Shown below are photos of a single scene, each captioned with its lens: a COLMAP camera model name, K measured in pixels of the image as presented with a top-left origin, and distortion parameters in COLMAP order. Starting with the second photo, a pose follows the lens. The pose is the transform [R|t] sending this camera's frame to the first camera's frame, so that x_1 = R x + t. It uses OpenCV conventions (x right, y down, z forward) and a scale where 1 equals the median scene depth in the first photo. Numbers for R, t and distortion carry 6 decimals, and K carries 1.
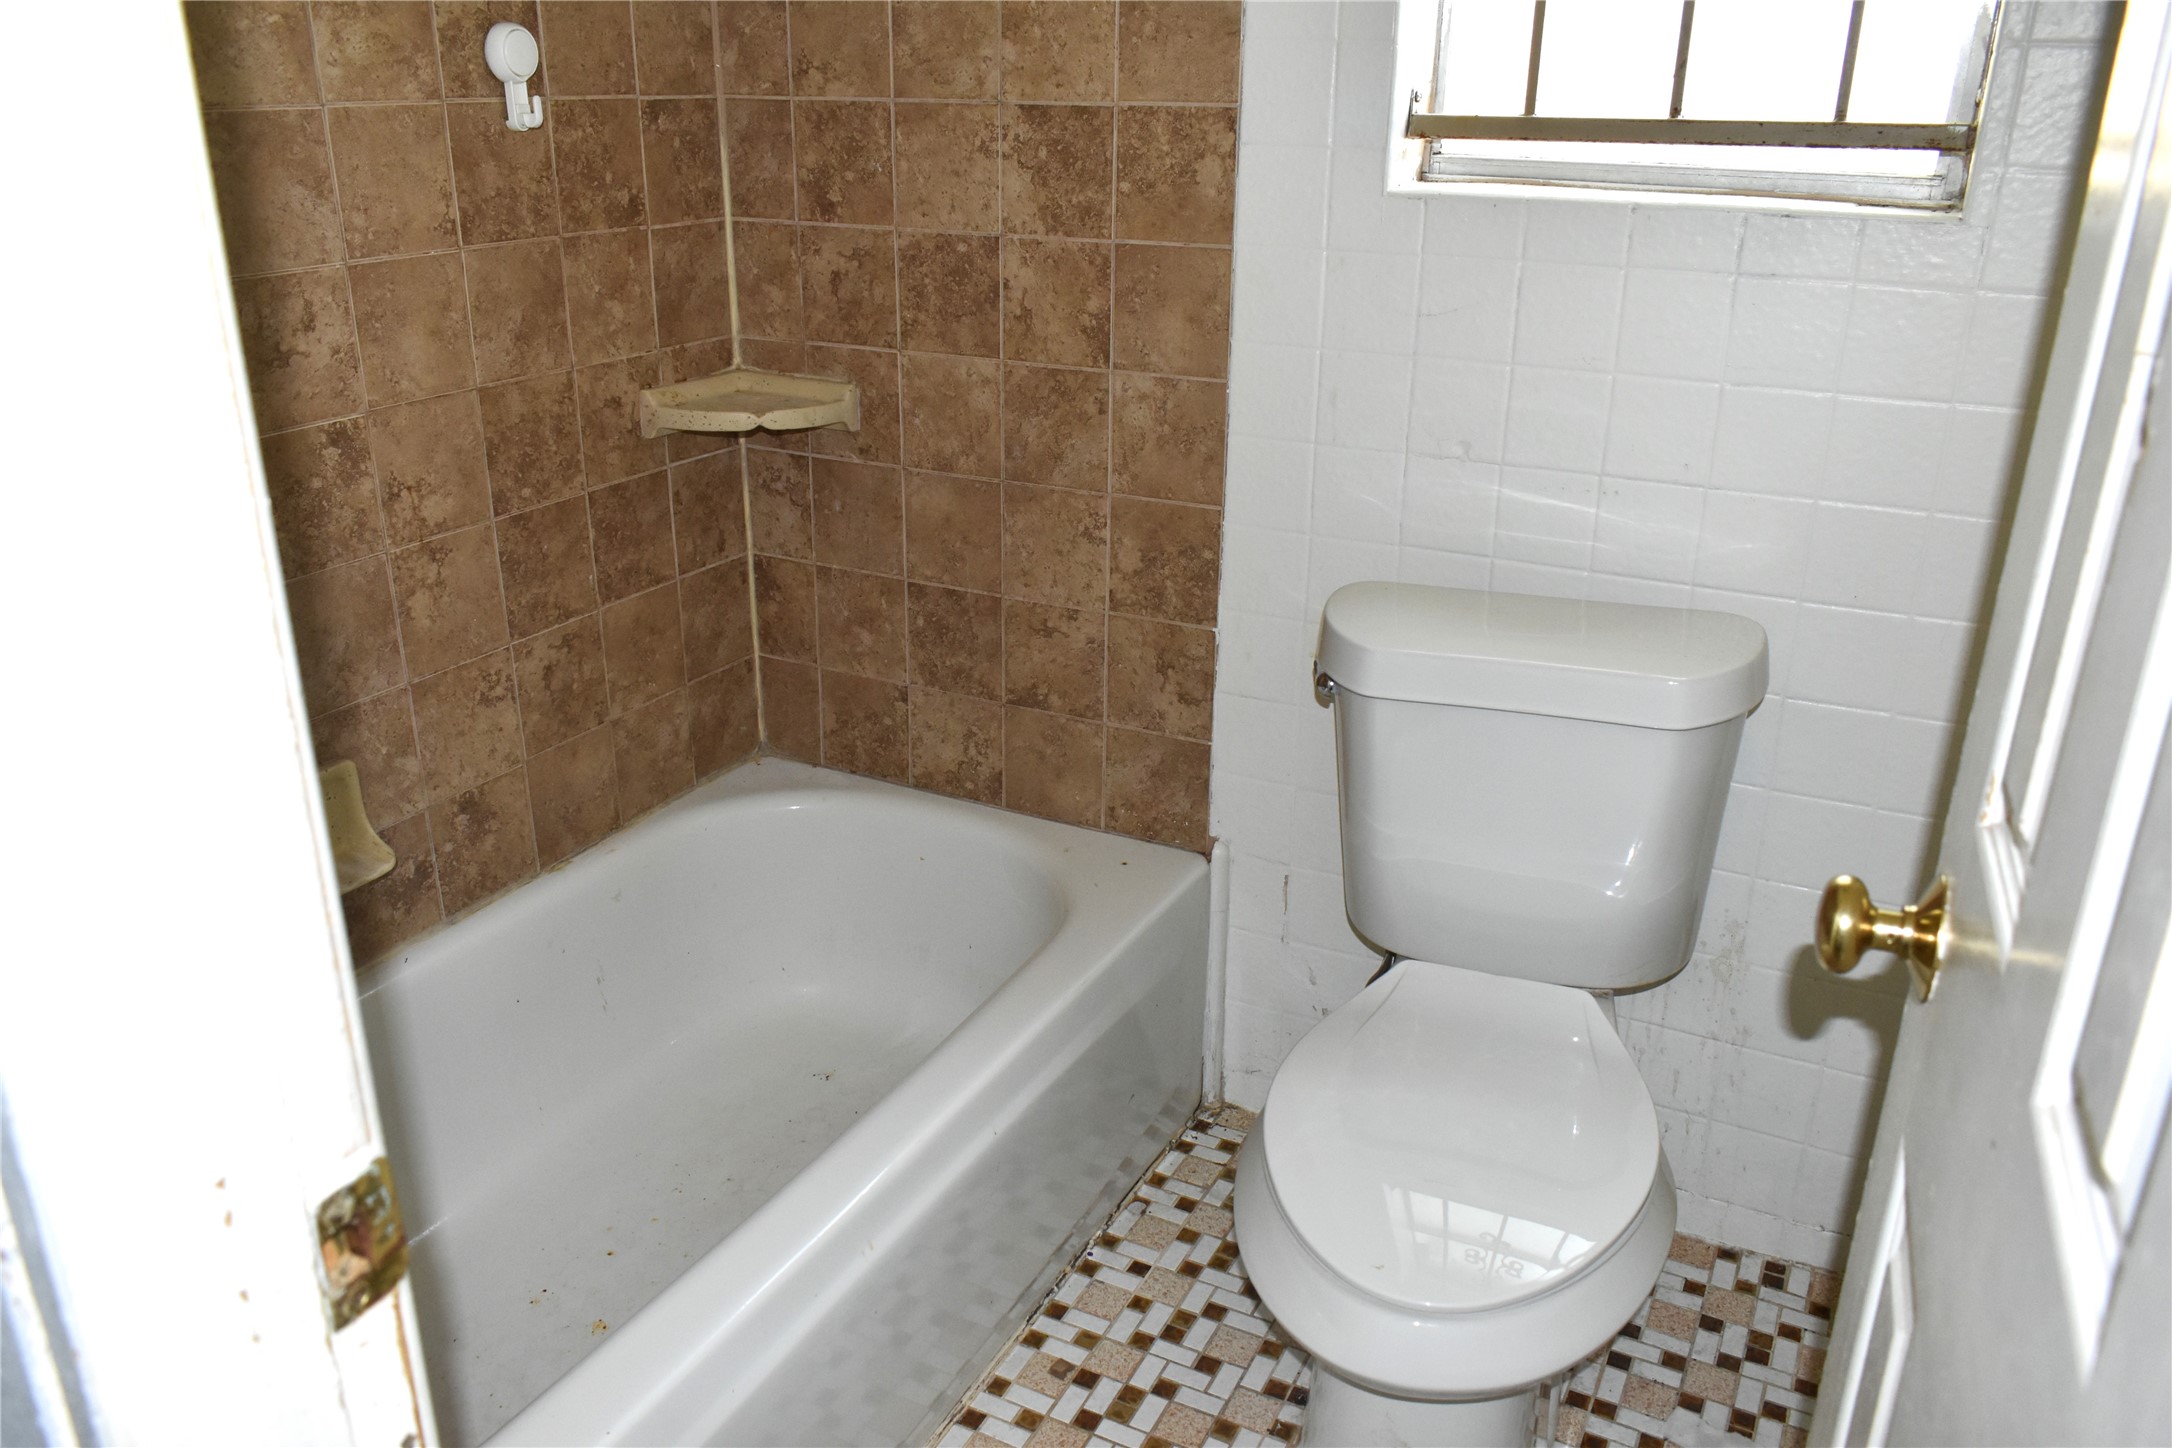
lens RADIAL K [[1671.2, 0, 1083.1], [0, 1671.2, 721.1], [0, 0, 1]] dist [-0.021446, 0.013602]
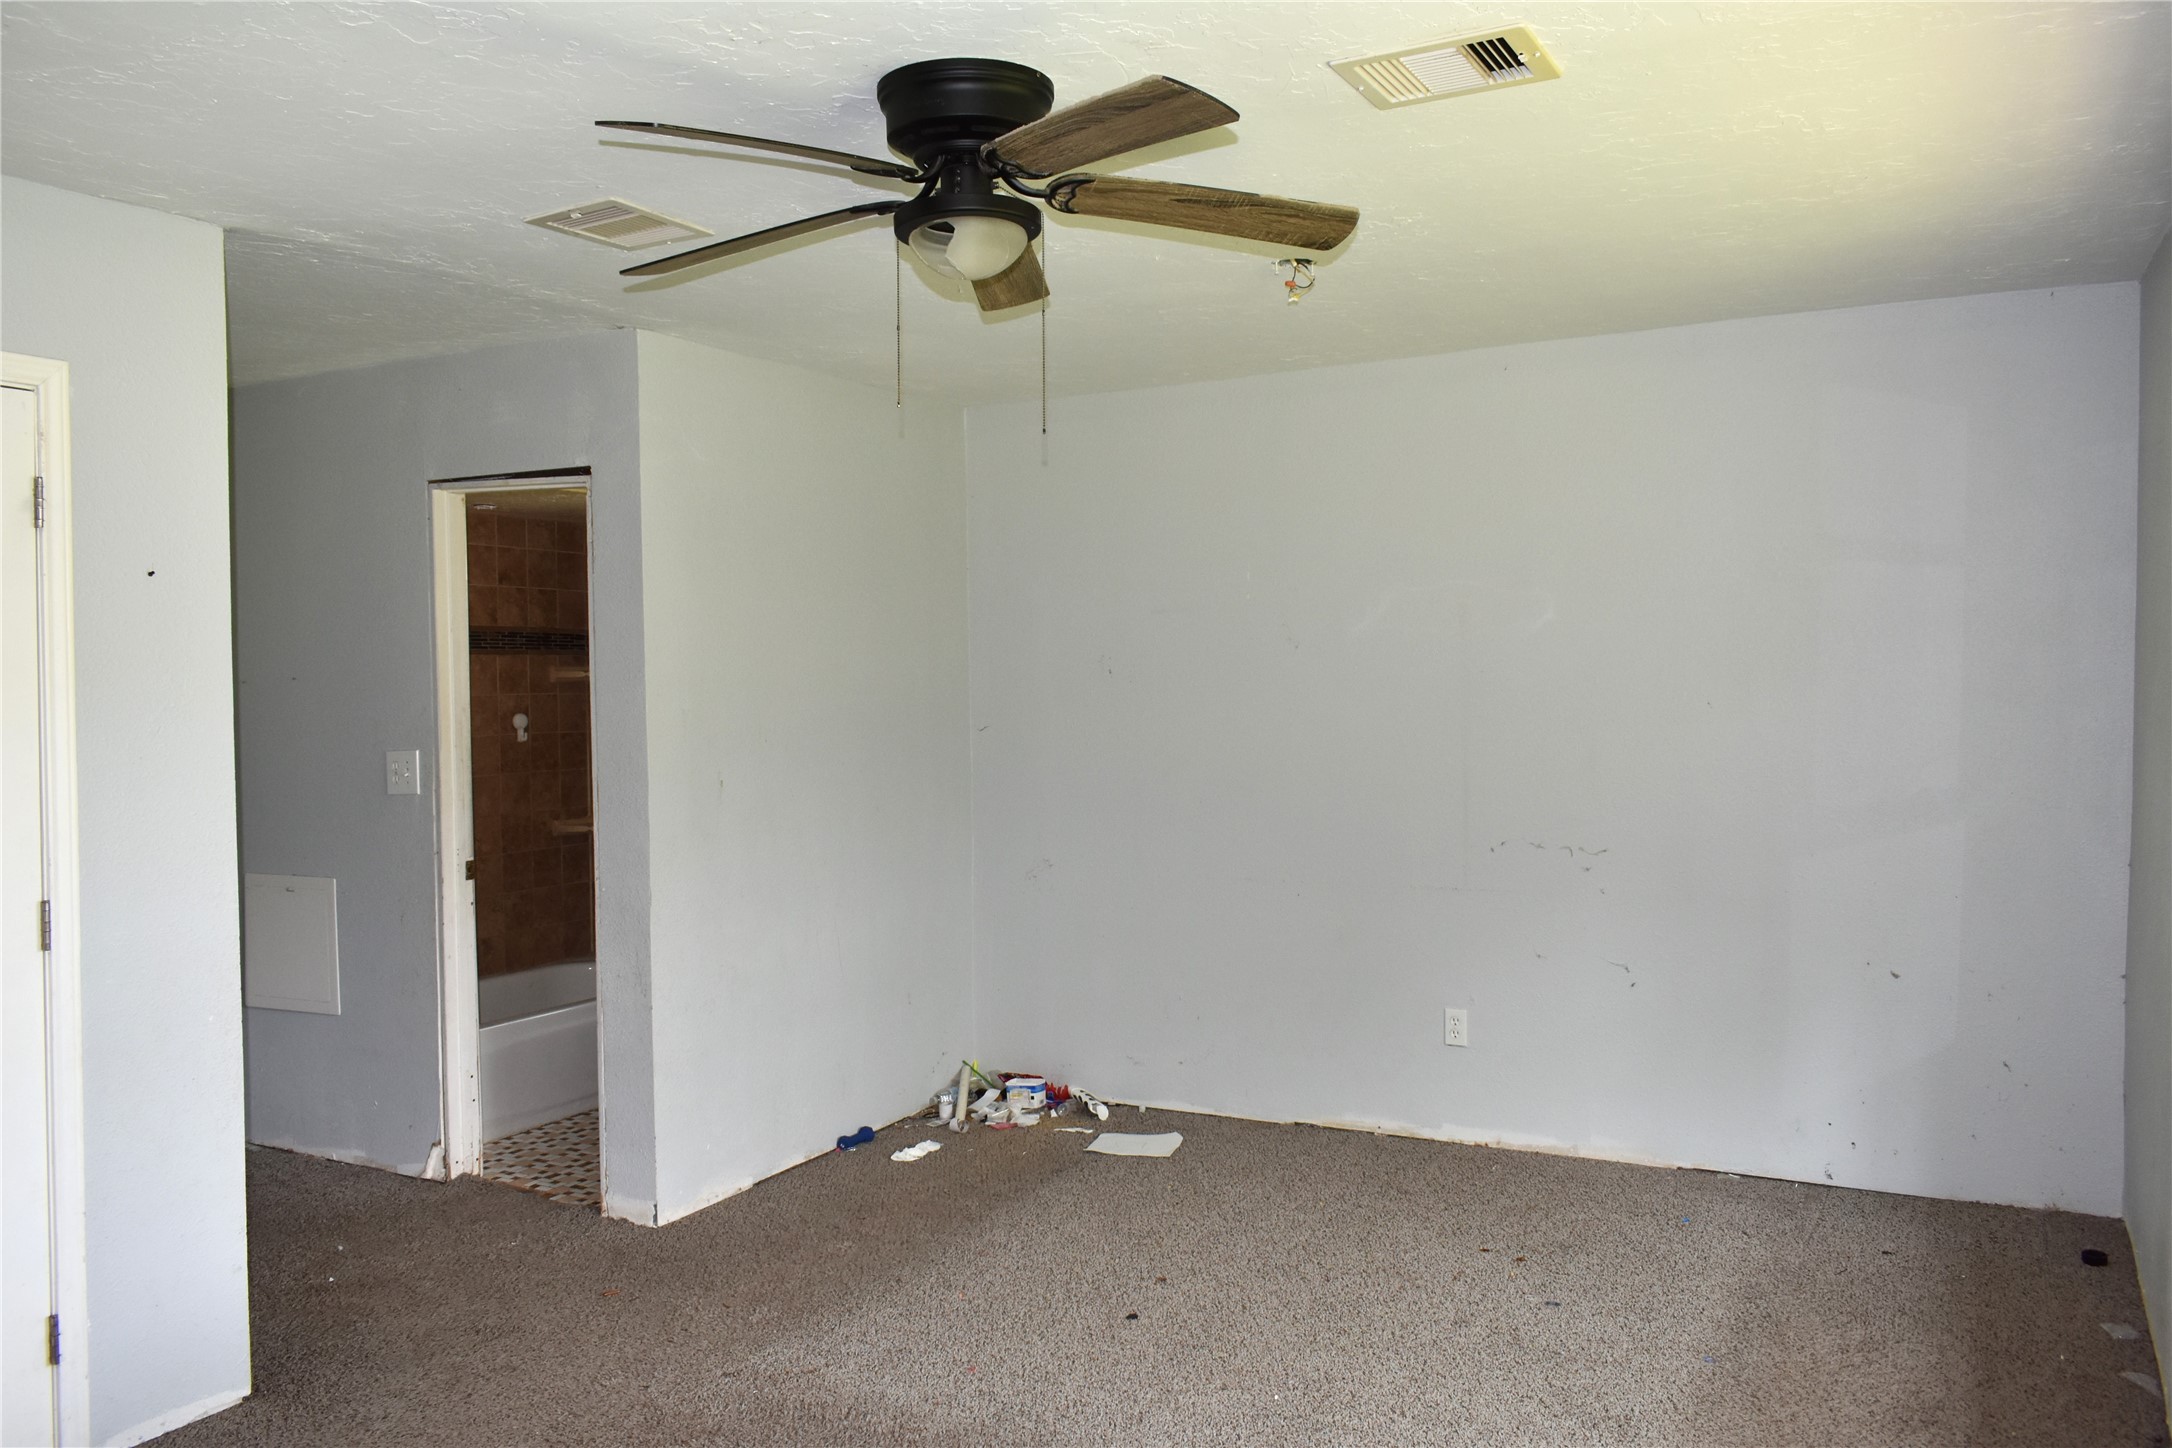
lens RADIAL K [[1671.2, 0, 1083.1], [0, 1671.2, 721.1], [0, 0, 1]] dist [-0.021446, 0.013602]
pose [[0.999538, -0.023443, -0.019341, 0.854293], [0.015305, 0.938092, -0.346049, 0.780905], [0.026256, 0.345593, 0.938017, -2.125624]]
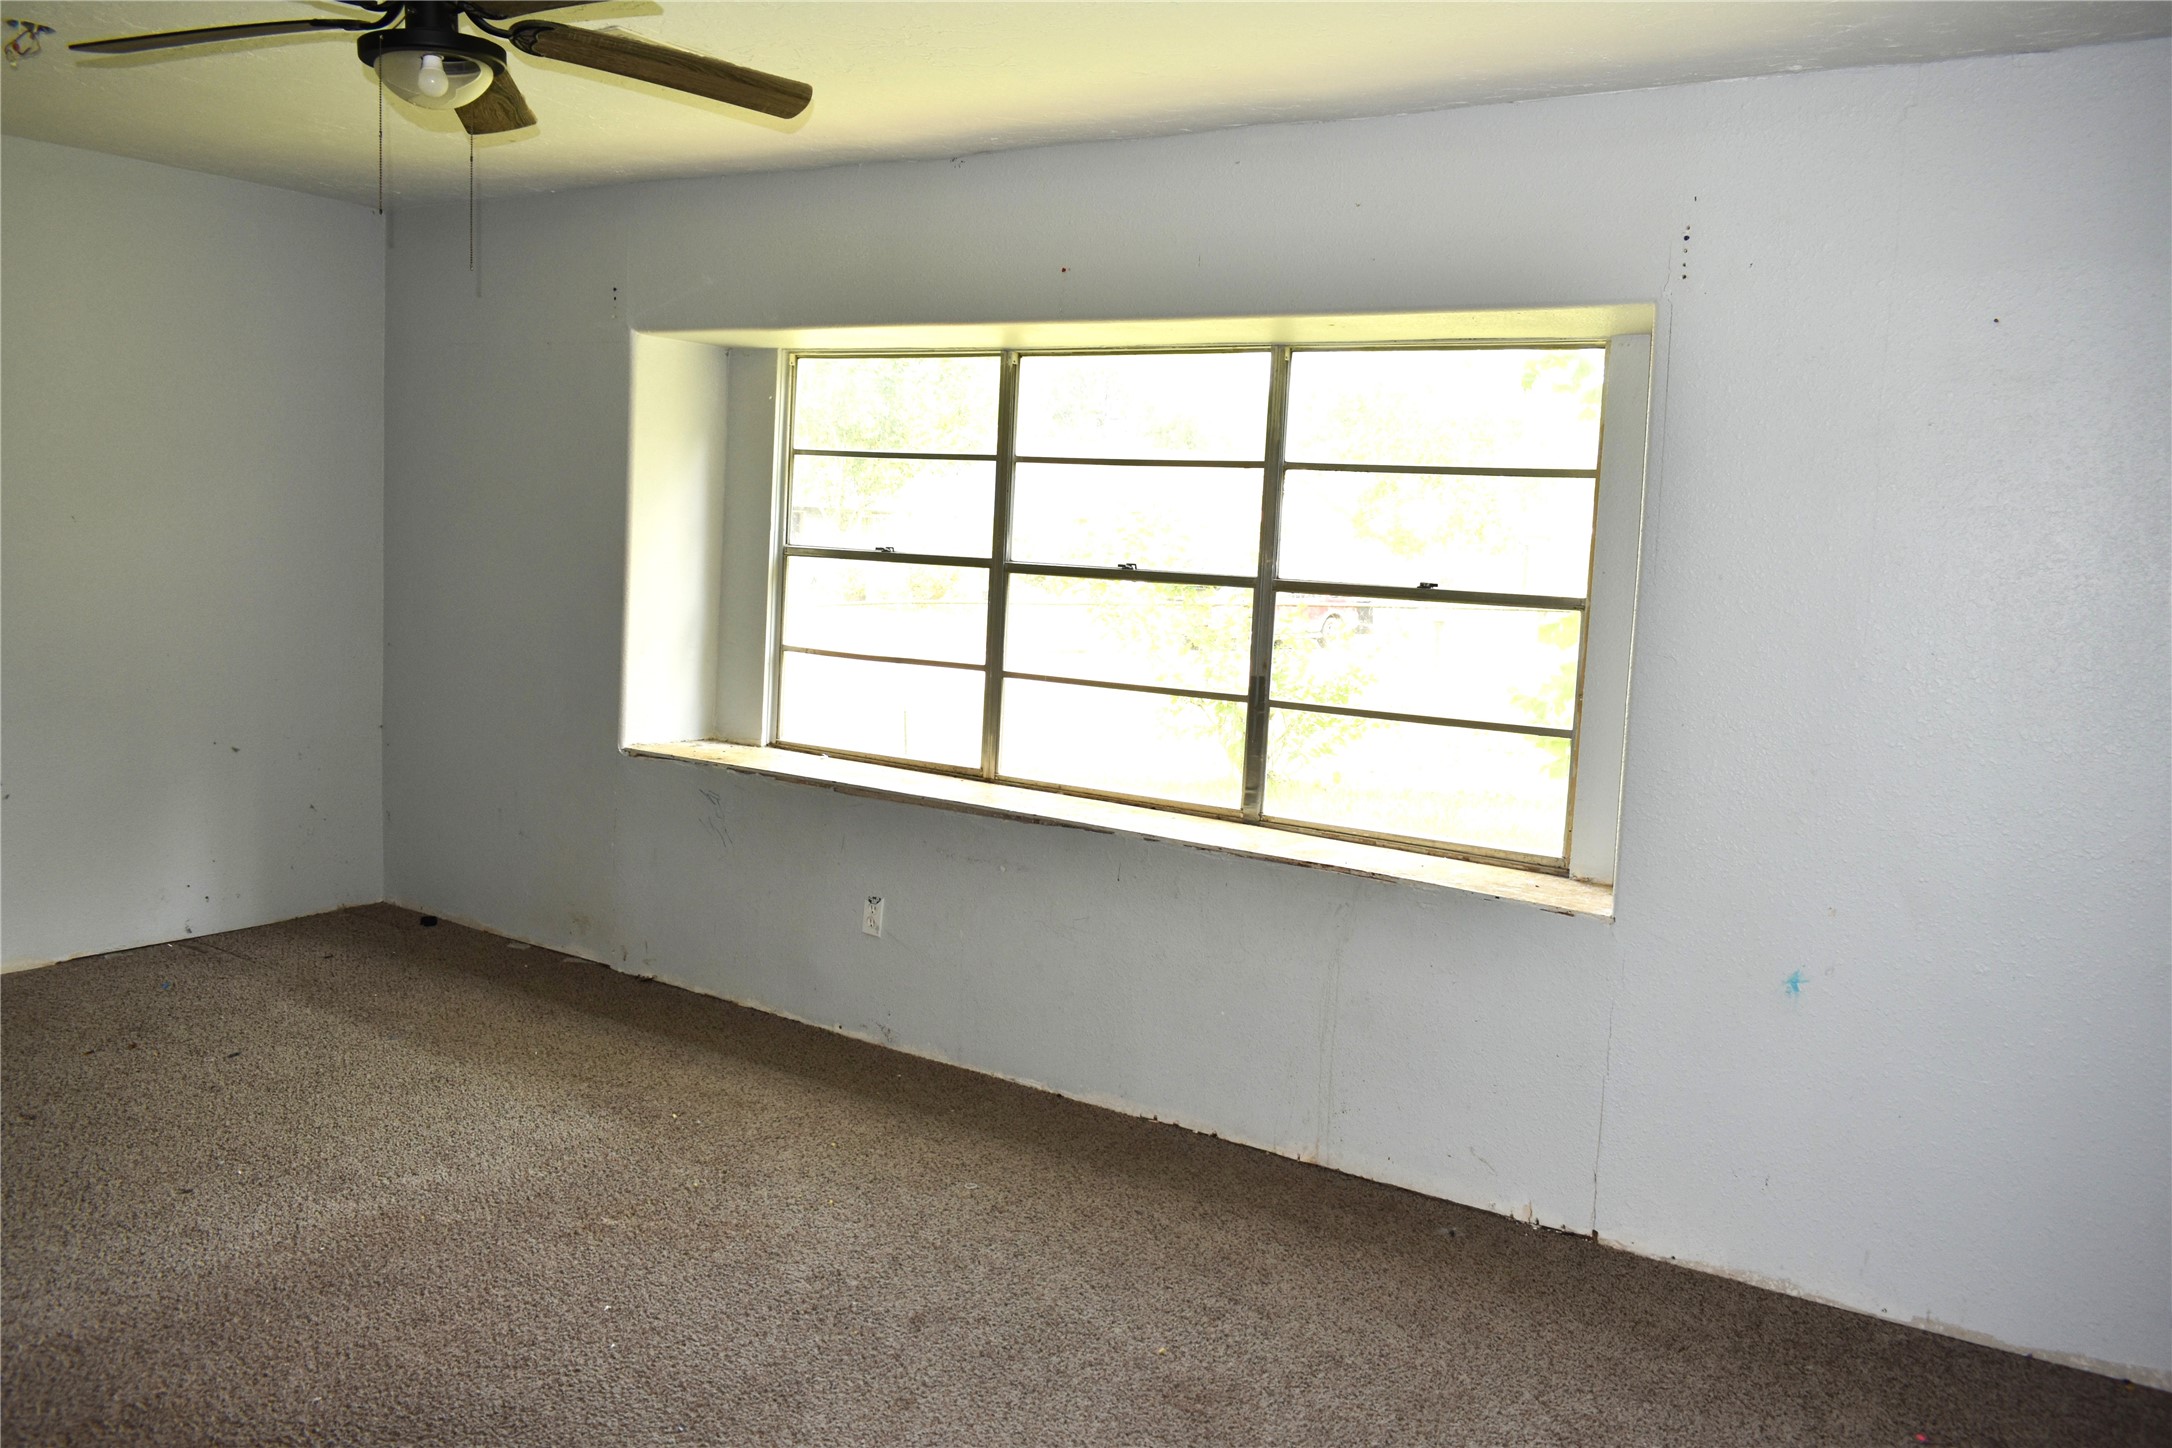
lens RADIAL K [[1711.6, 0, 1082.7], [0, 1711.6, 758.3], [0, 0, 1]] dist [-0.015198, 0.008856]
pose [[0.110261, -0.141708, 0.983749, -0.716732], [0.328374, 0.939396, 0.098514, 0.528525], [-0.938090, 0.312175, 0.150112, -1.561710]]
